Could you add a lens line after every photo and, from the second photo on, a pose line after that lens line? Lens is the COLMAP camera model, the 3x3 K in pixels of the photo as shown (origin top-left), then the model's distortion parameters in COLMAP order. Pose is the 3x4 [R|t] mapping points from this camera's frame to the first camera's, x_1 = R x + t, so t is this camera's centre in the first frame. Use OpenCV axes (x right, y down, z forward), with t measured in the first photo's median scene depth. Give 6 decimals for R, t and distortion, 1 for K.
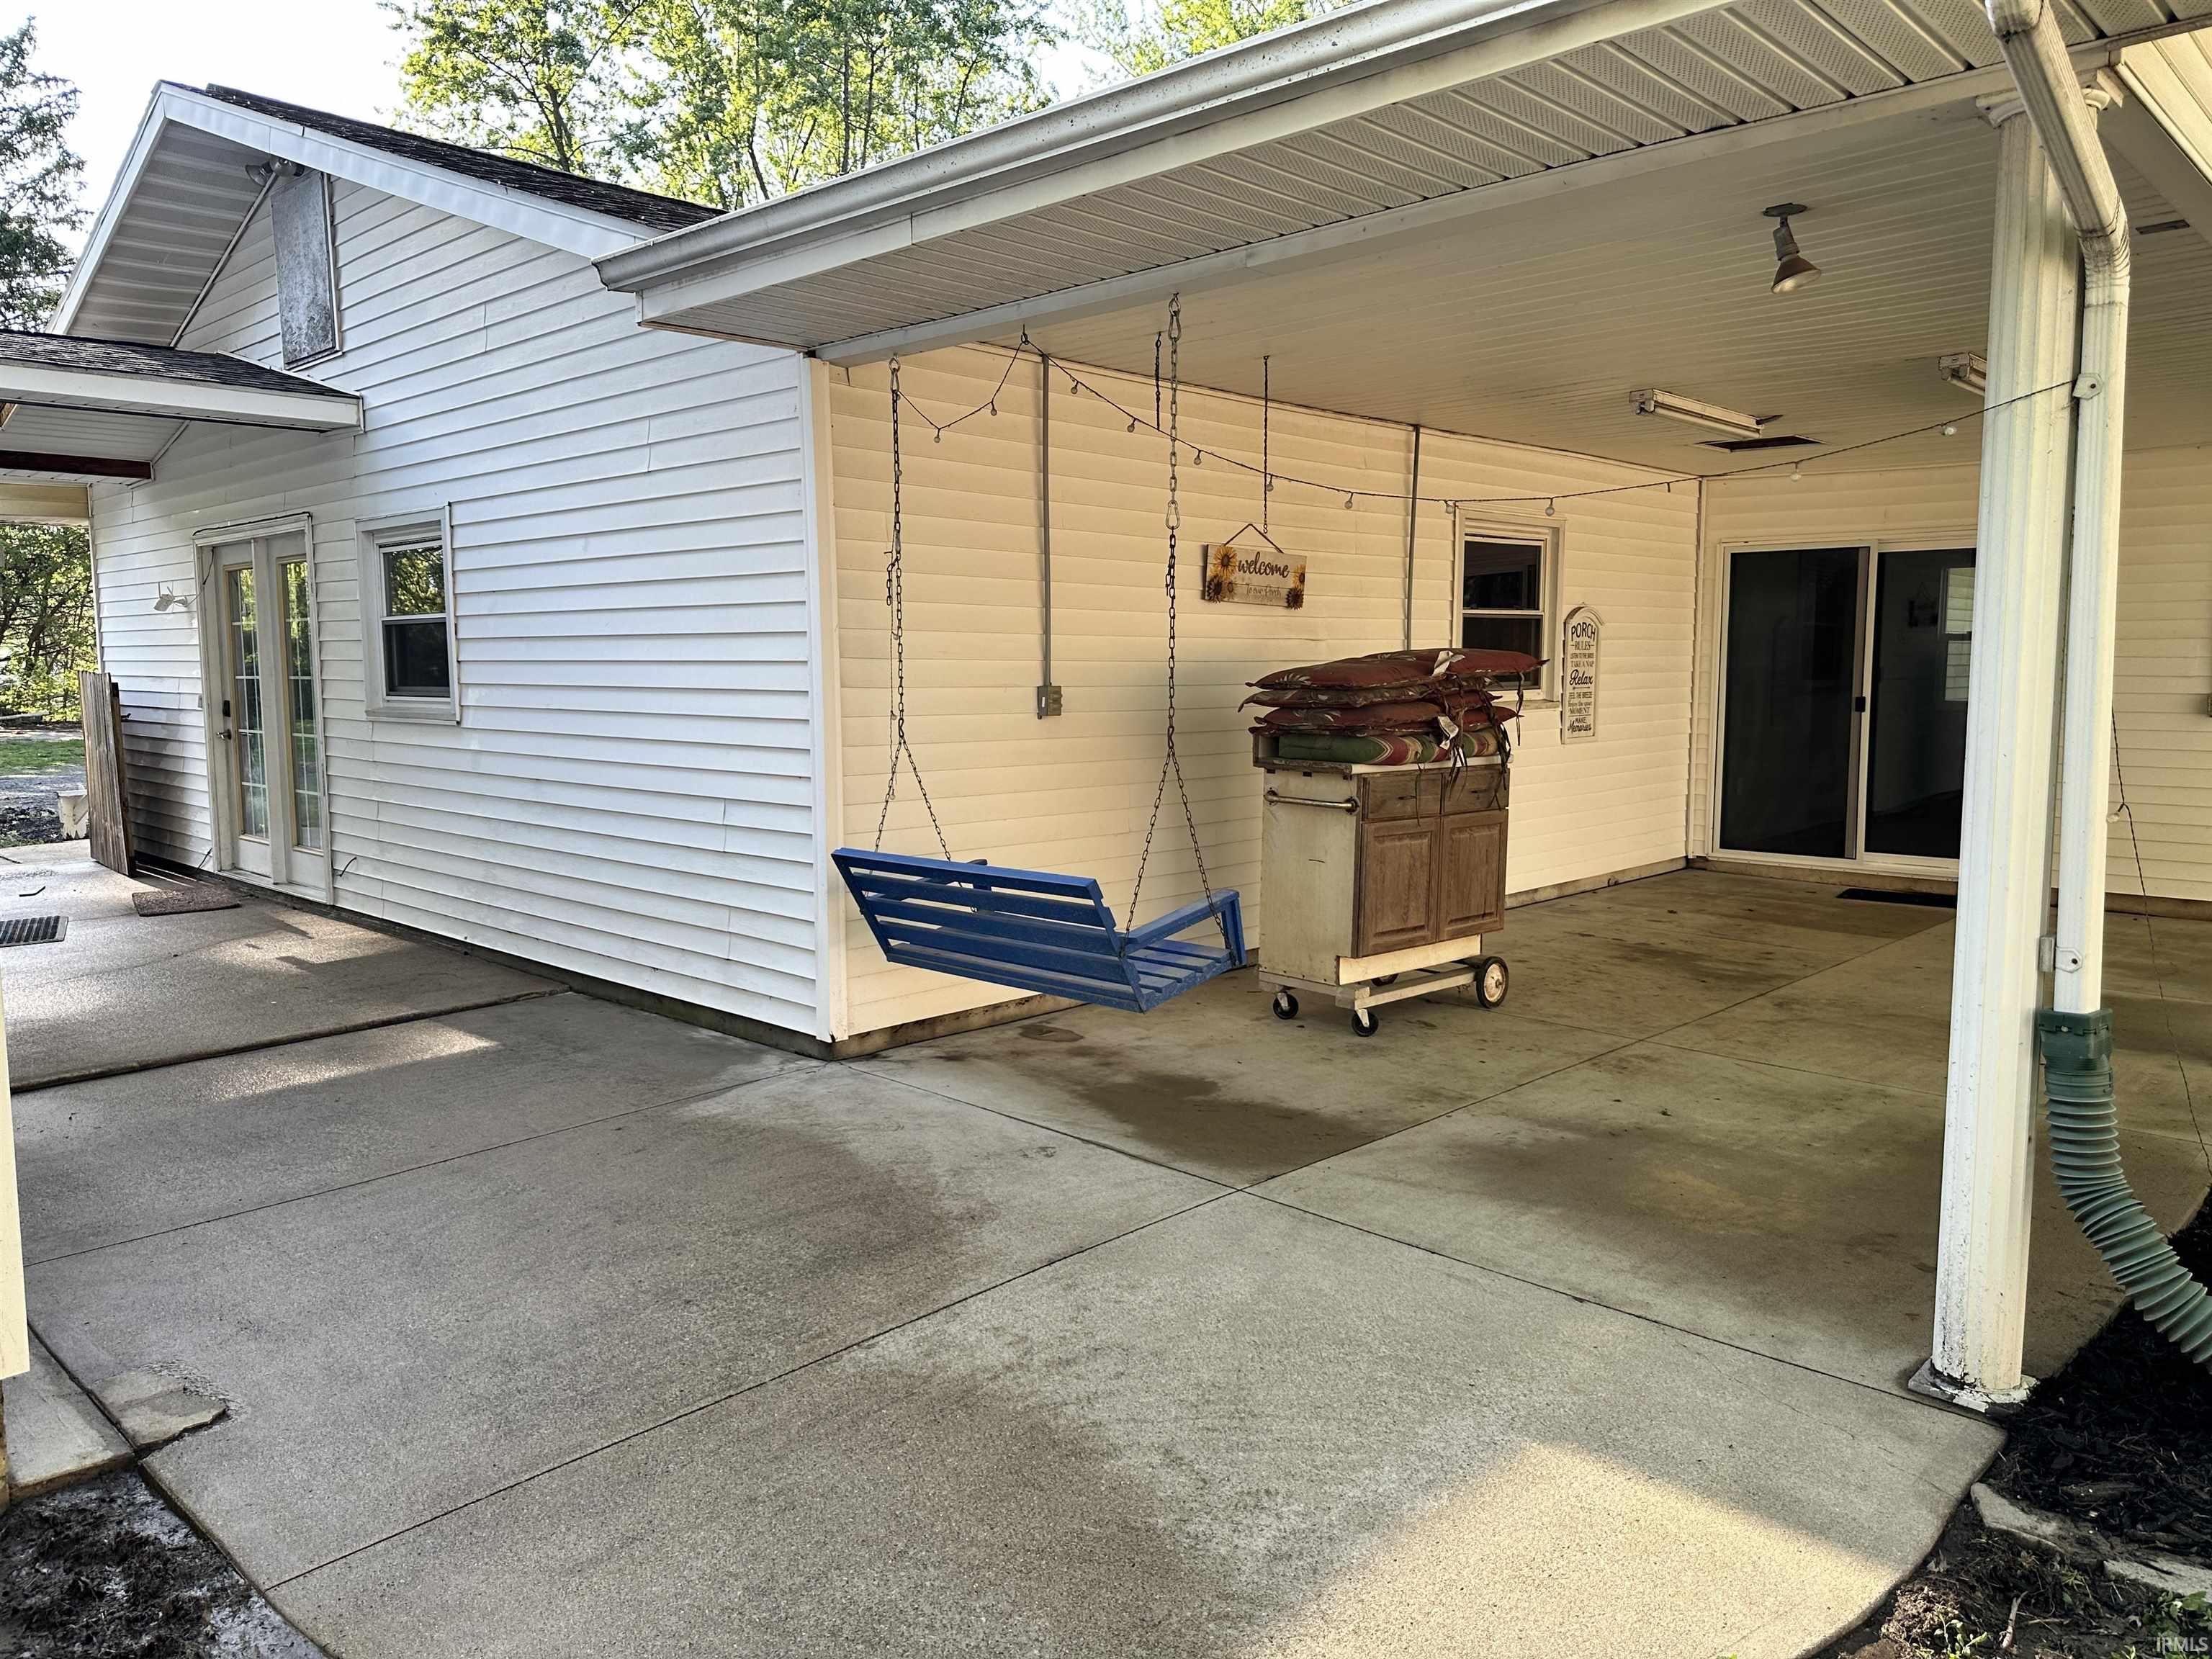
lens RADIAL K [[1537.5, 0, 1103.8], [0, 1537.5, 821.0], [0, 0, 1]] dist [0.095835, -0.113262]
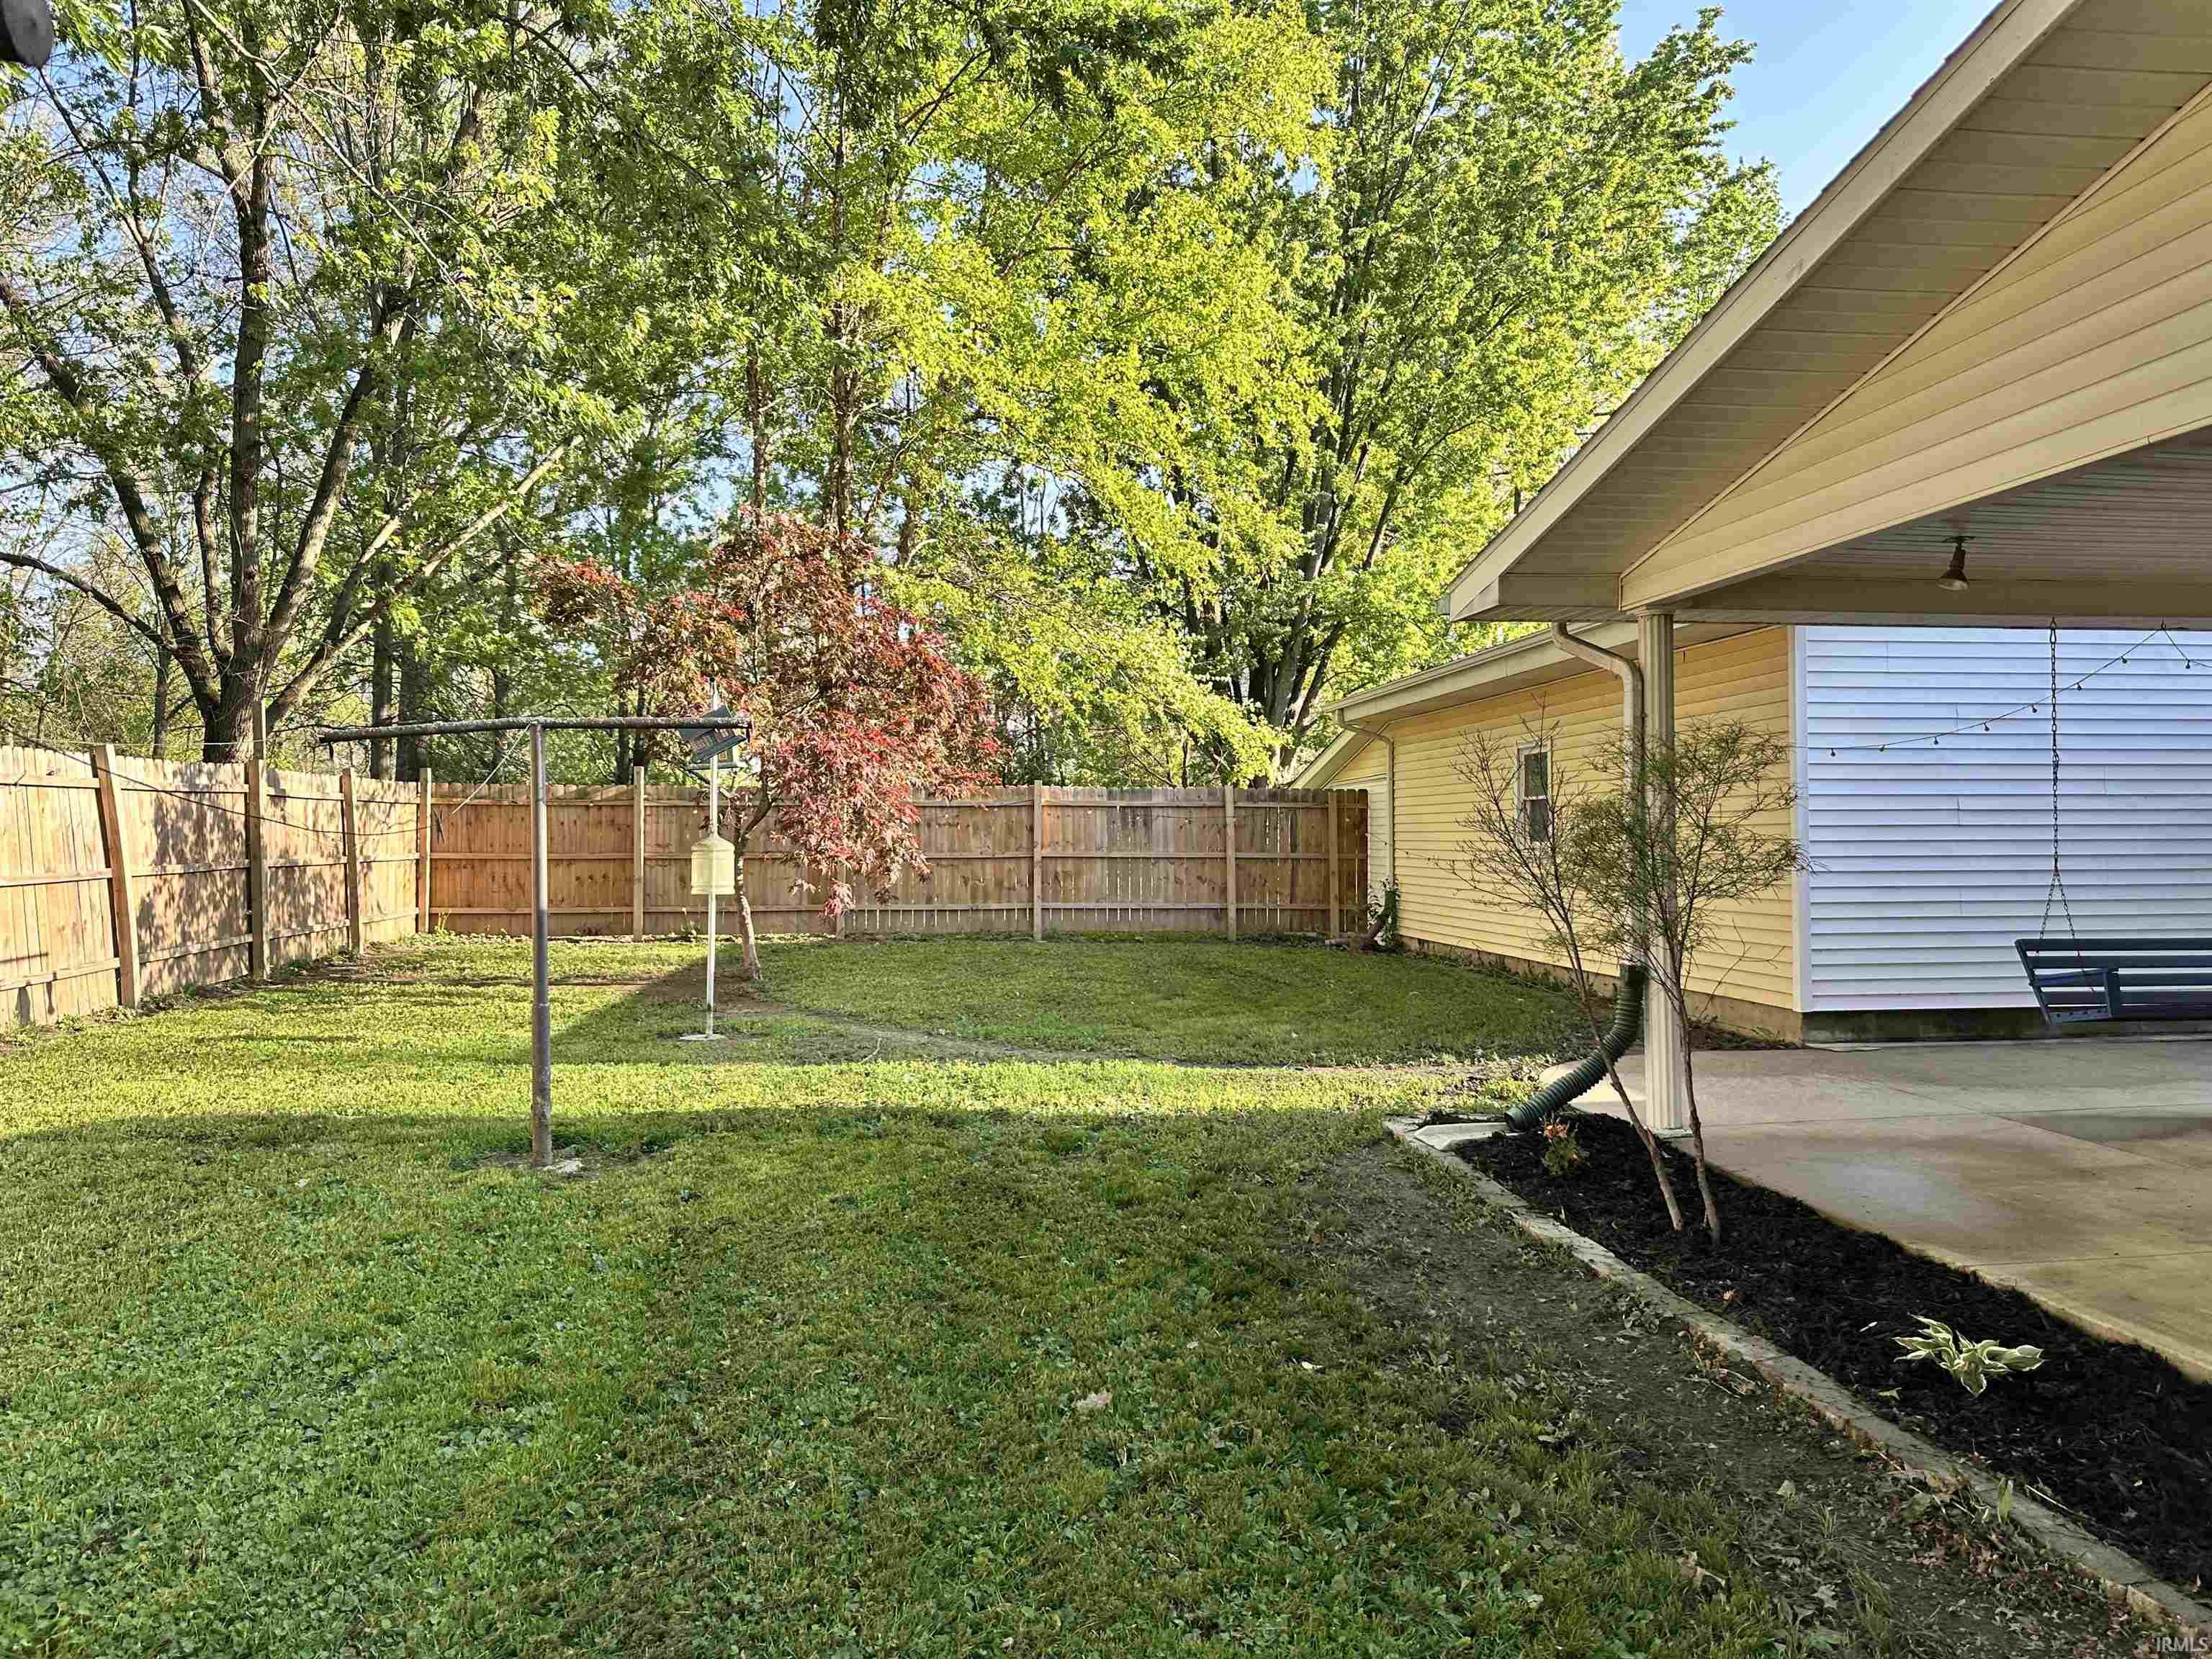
lens RADIAL K [[1541.1, 0, 1106.6], [0, 1541.1, 833.3], [0, 0, 1]] dist [0.077023, -0.118528]
pose [[-0.632429, 0.003453, -0.774611, 1.143963], [-0.074685, 0.995060, 0.065412, -0.068521], [0.771010, 0.099220, -0.629046, 0.704620]]
